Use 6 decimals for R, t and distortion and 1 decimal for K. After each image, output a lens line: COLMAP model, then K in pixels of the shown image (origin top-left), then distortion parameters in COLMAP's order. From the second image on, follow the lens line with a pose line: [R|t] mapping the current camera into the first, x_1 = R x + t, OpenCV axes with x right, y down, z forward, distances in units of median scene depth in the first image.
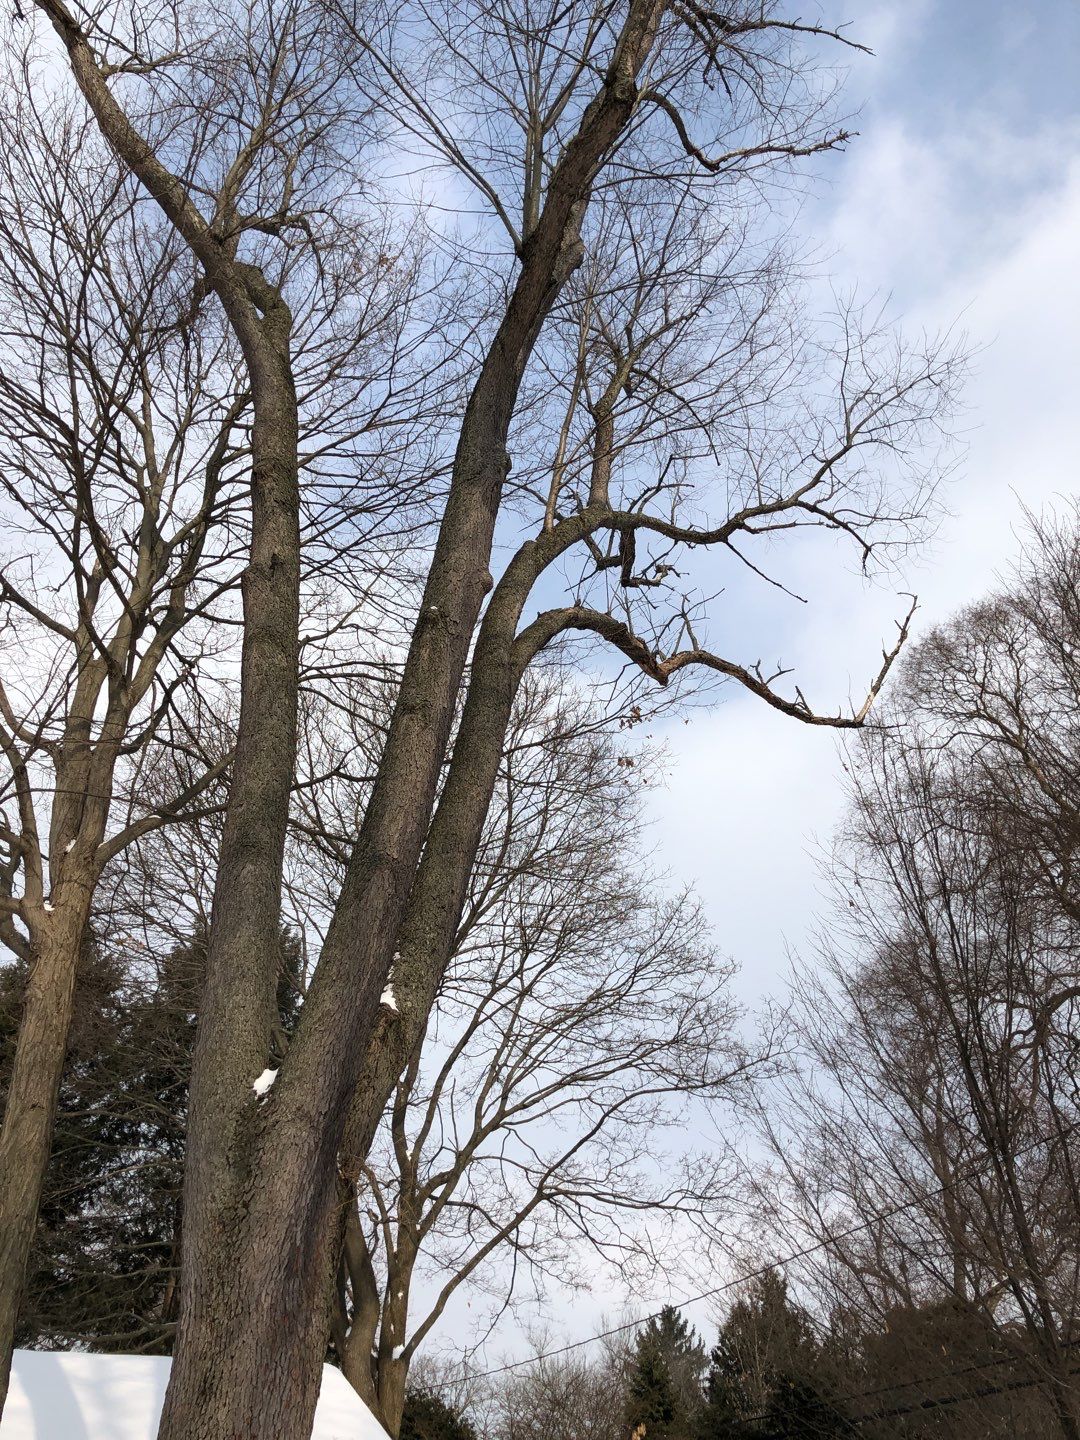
lens RADIAL K [[1166.6, 0, 533.0], [0, 1166.6, 713.7], [0, 0, 1]] dist [0.020162, -0.000649]
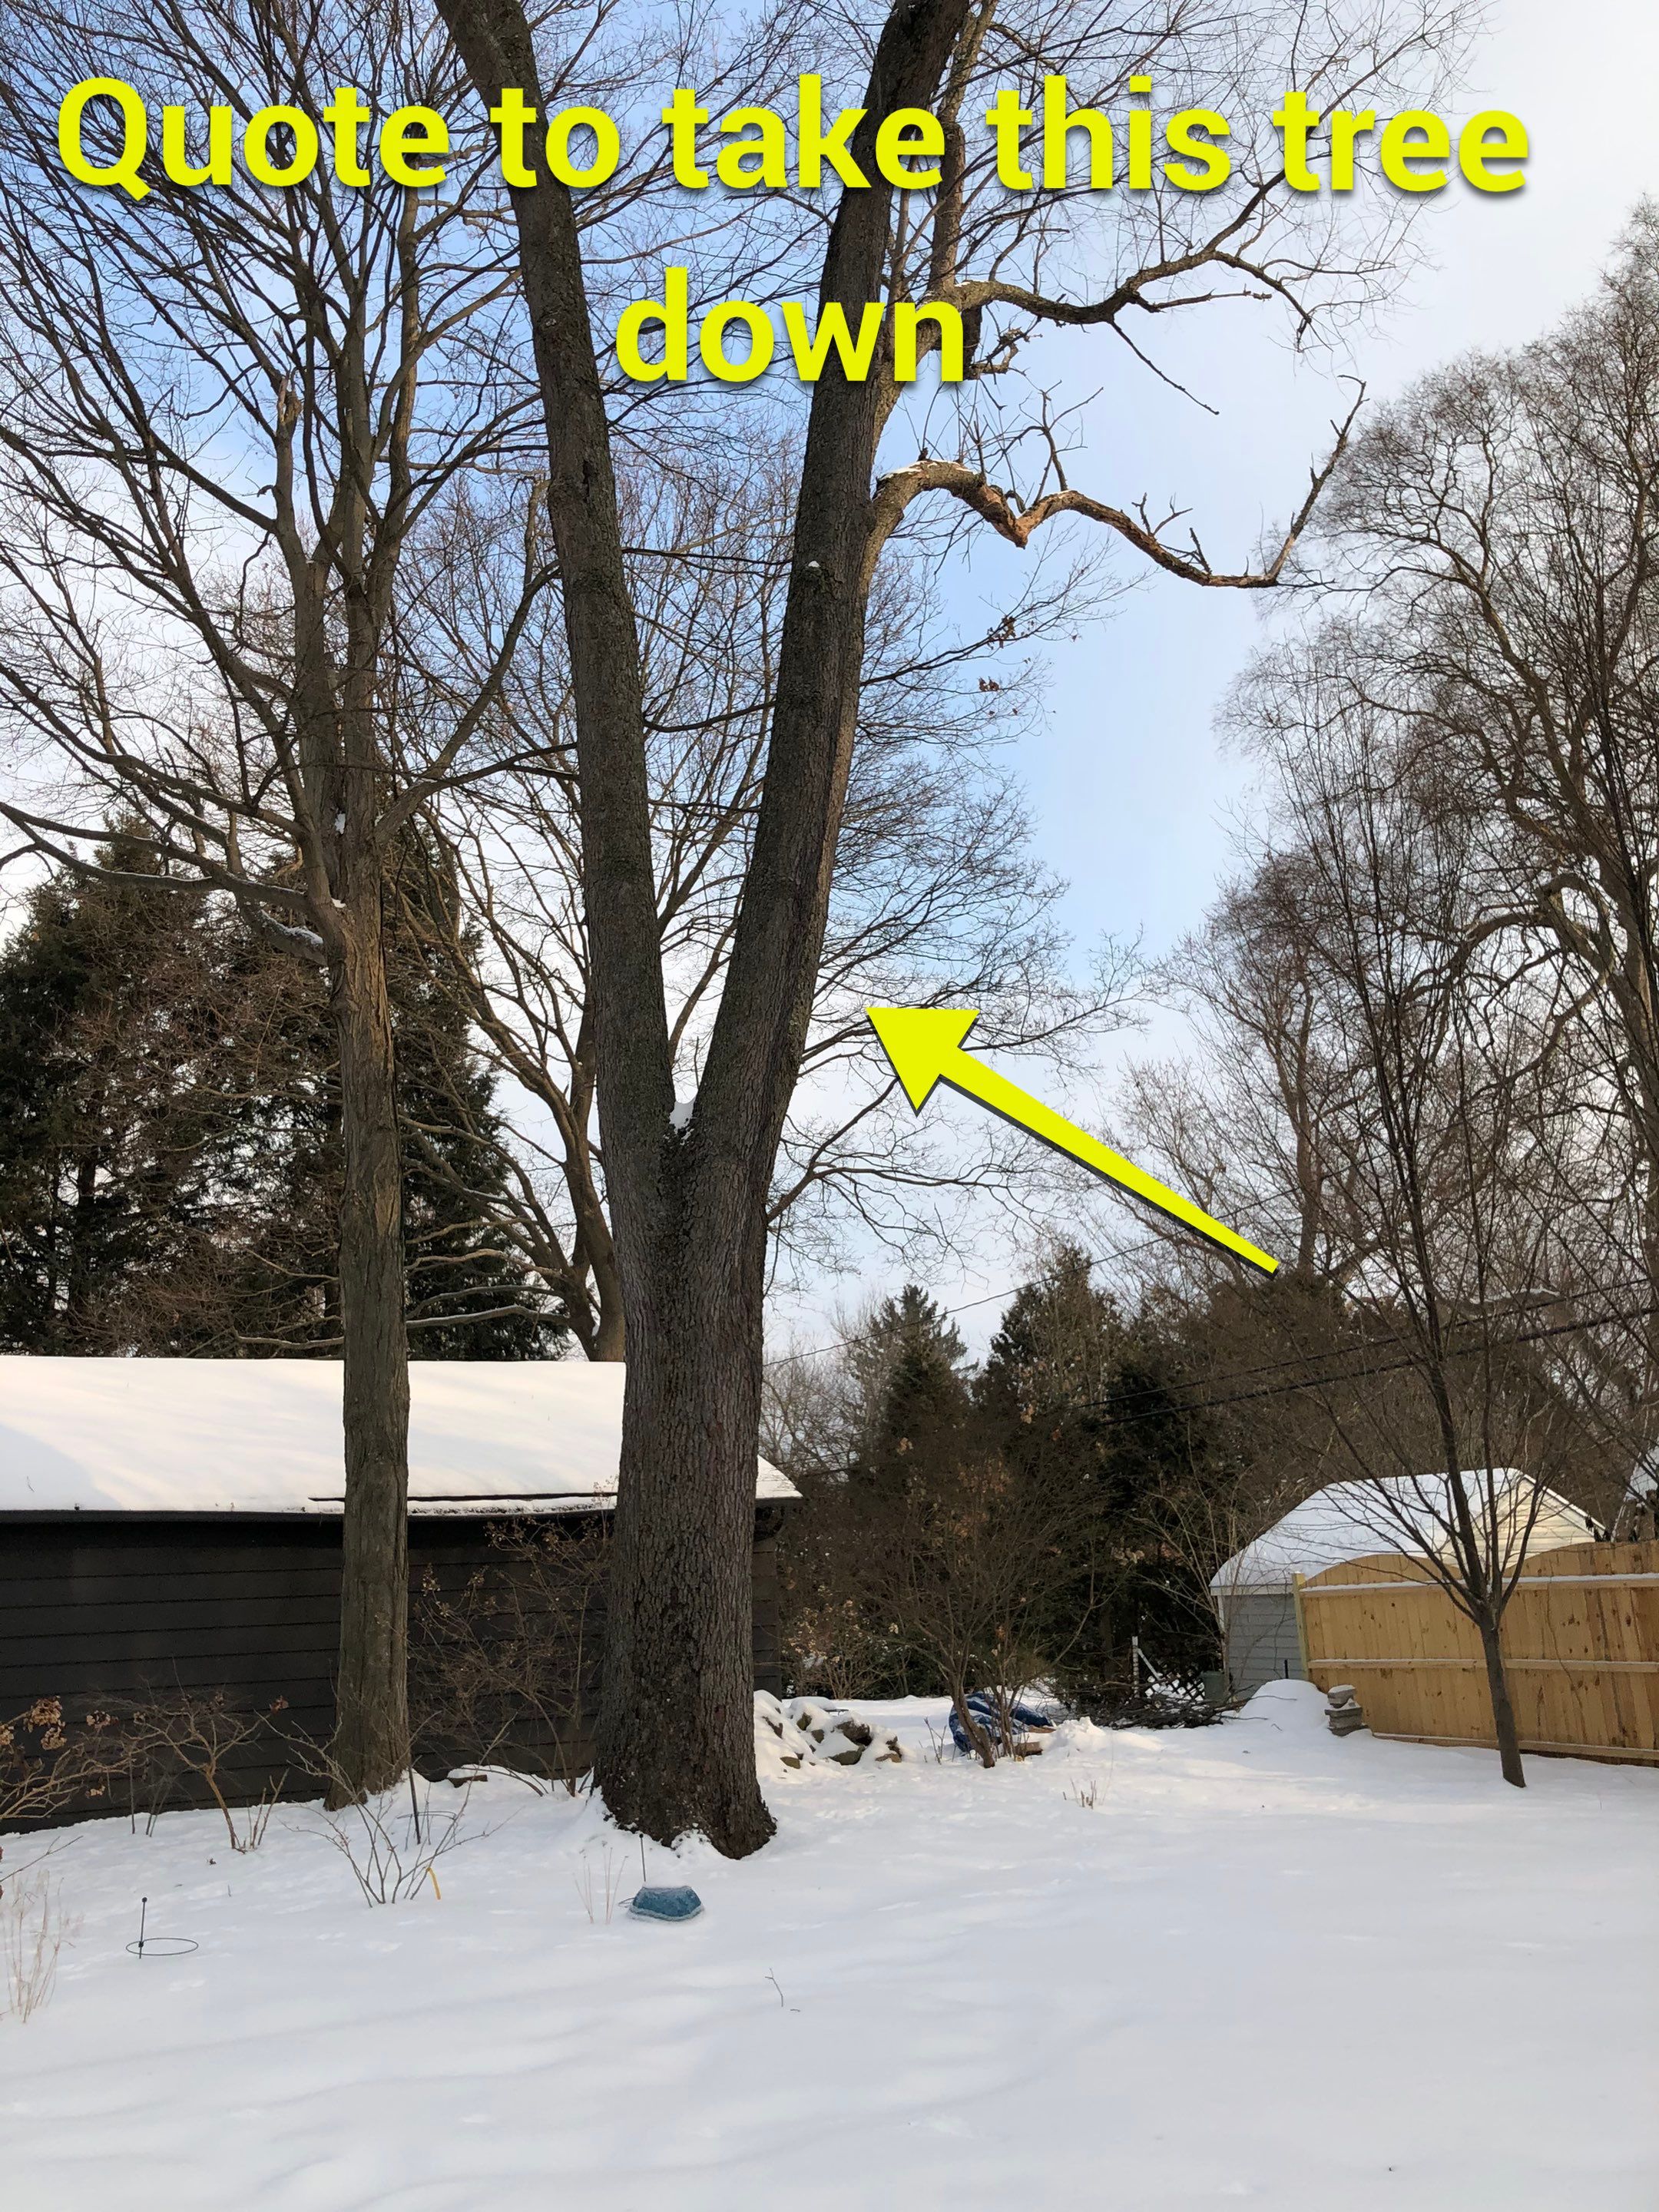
lens RADIAL K [[1804.3, 0, 801.4], [0, 1804.3, 1094.4], [0, 0, 1]] dist [0.002763, 0.001186]
pose [[0.998427, -0.018725, 0.052857, -0.081068], [-0.001157, 0.935521, 0.353269, -0.089920], [-0.056063, -0.352774, 0.934027, -0.155507]]
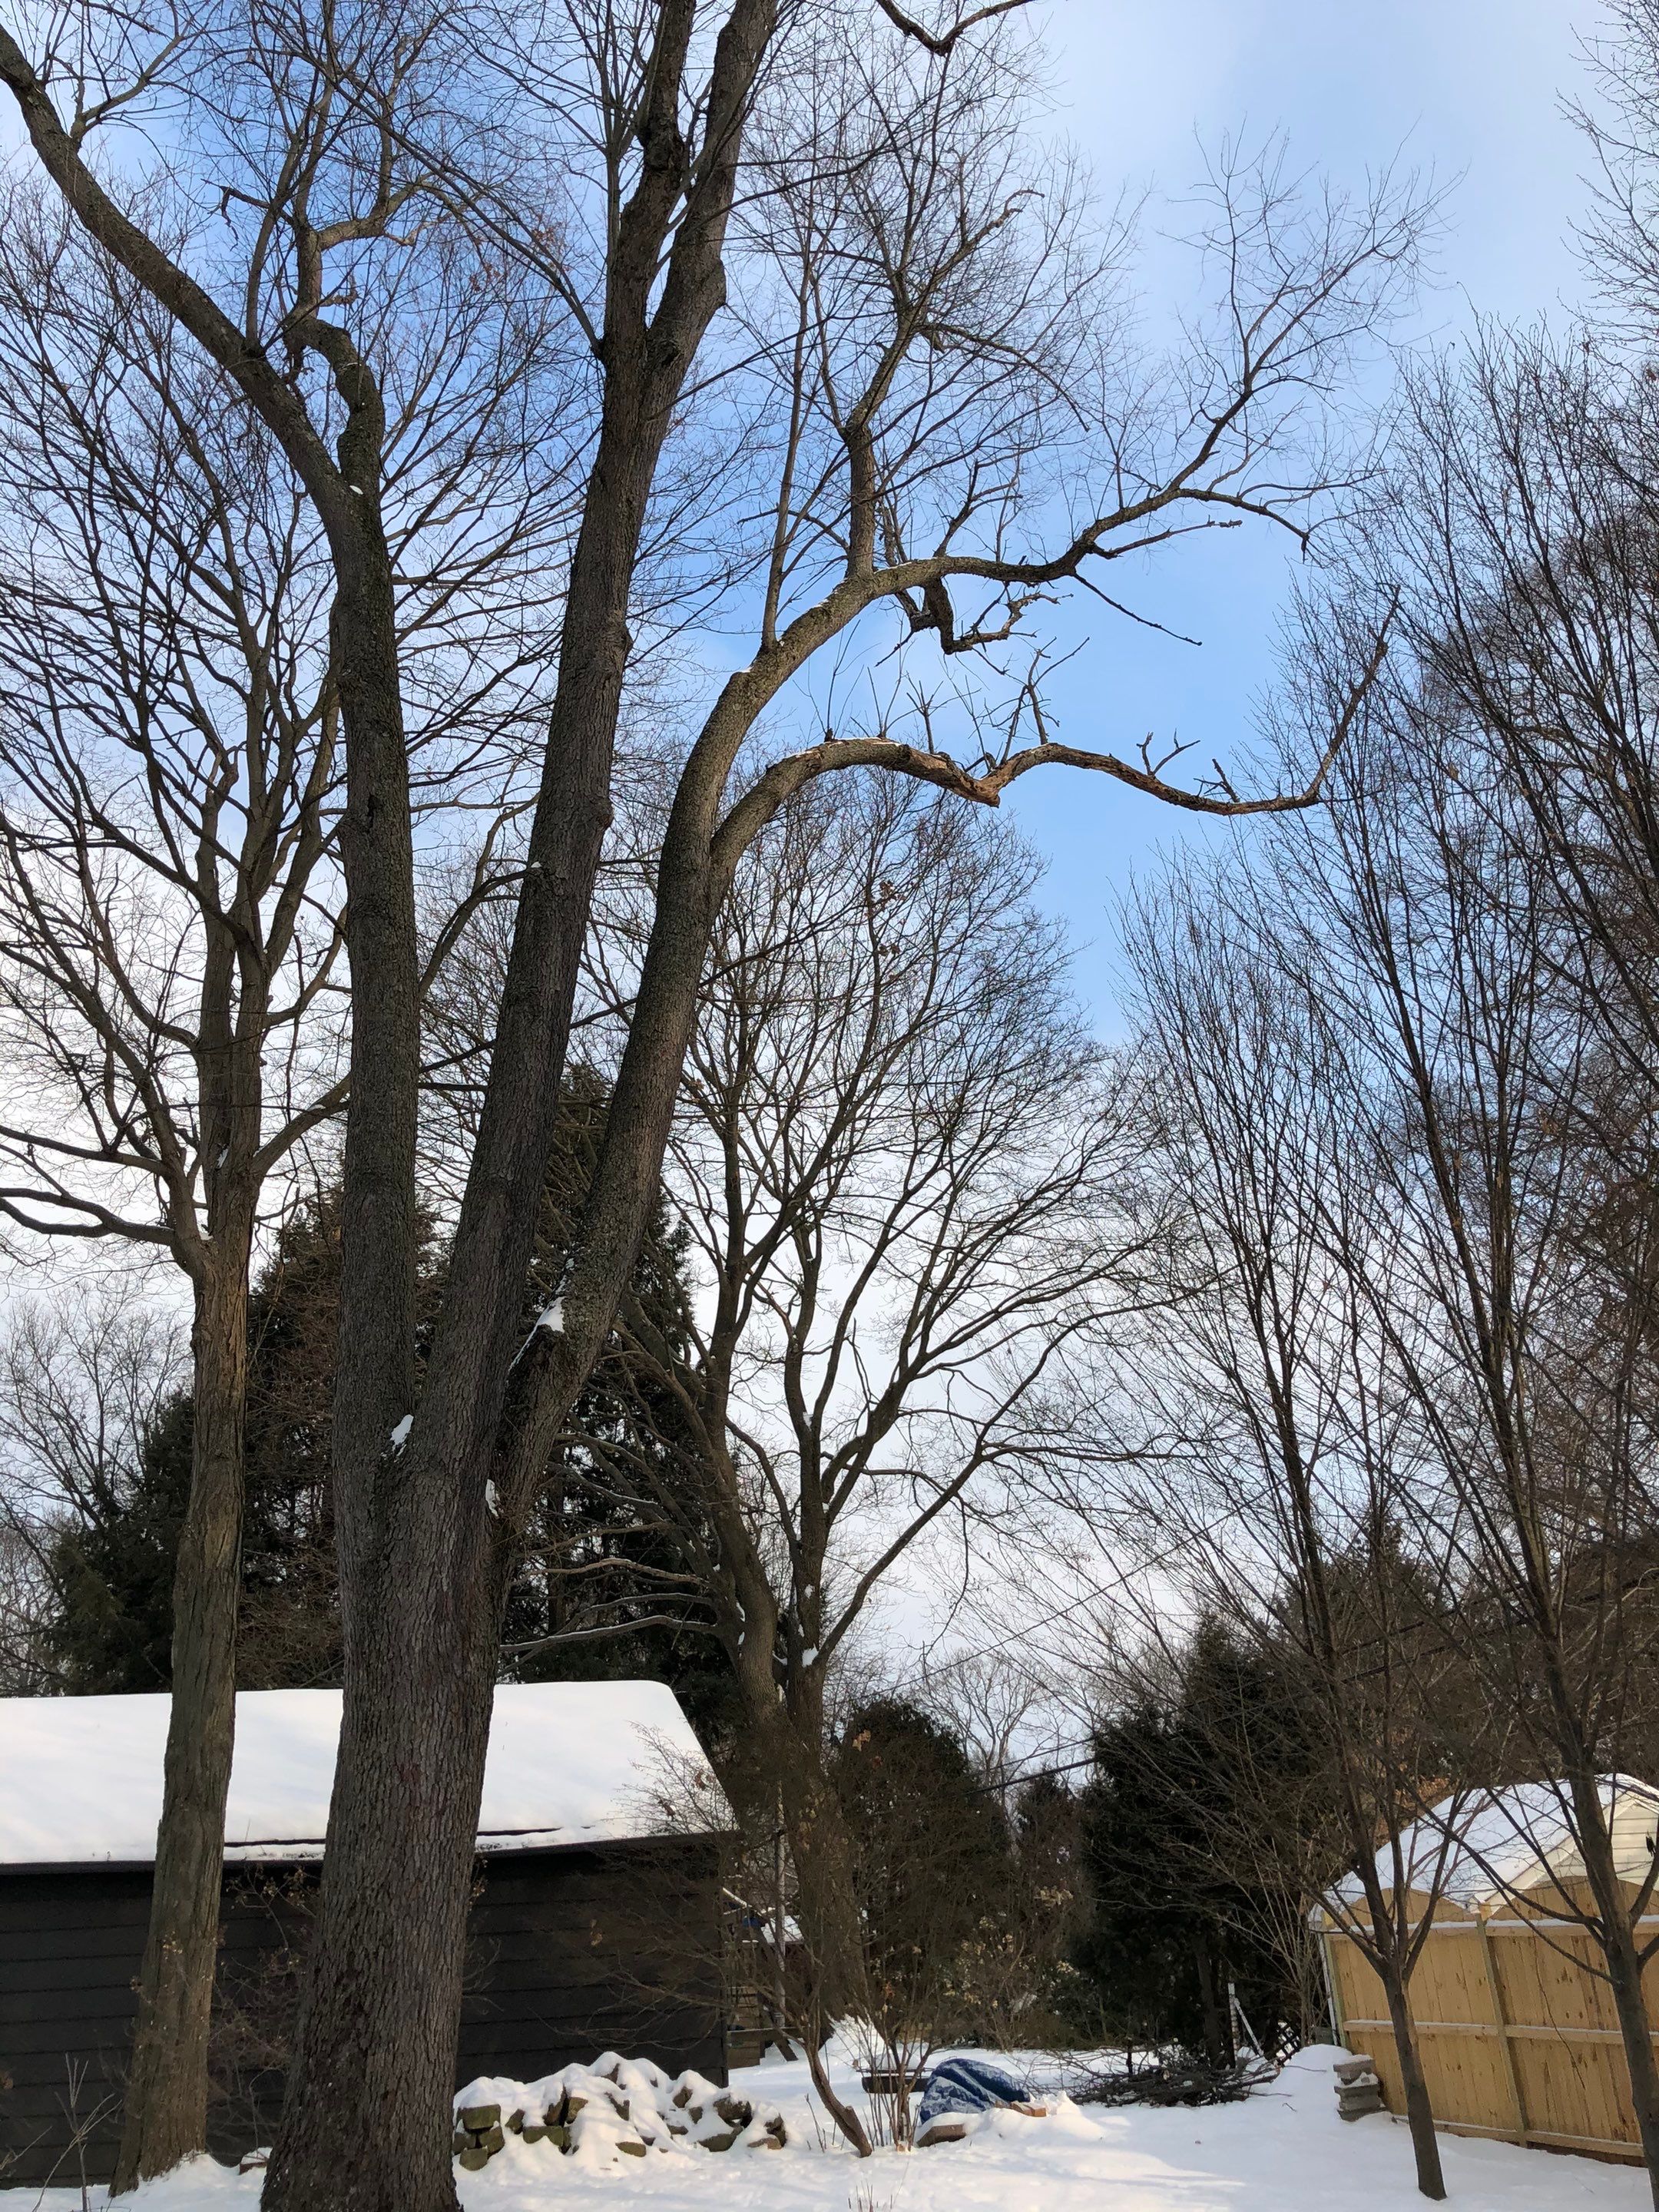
lens RADIAL K [[1792.6, 0, 822.9], [0, 1792.6, 1093.8], [0, 0, 1]] dist [0.039184, -0.058999]
pose [[0.981342, -0.114348, -0.154572, 0.139539], [0.143404, 0.970809, 0.192265, -0.069400], [0.128074, -0.210844, 0.969093, -0.117899]]
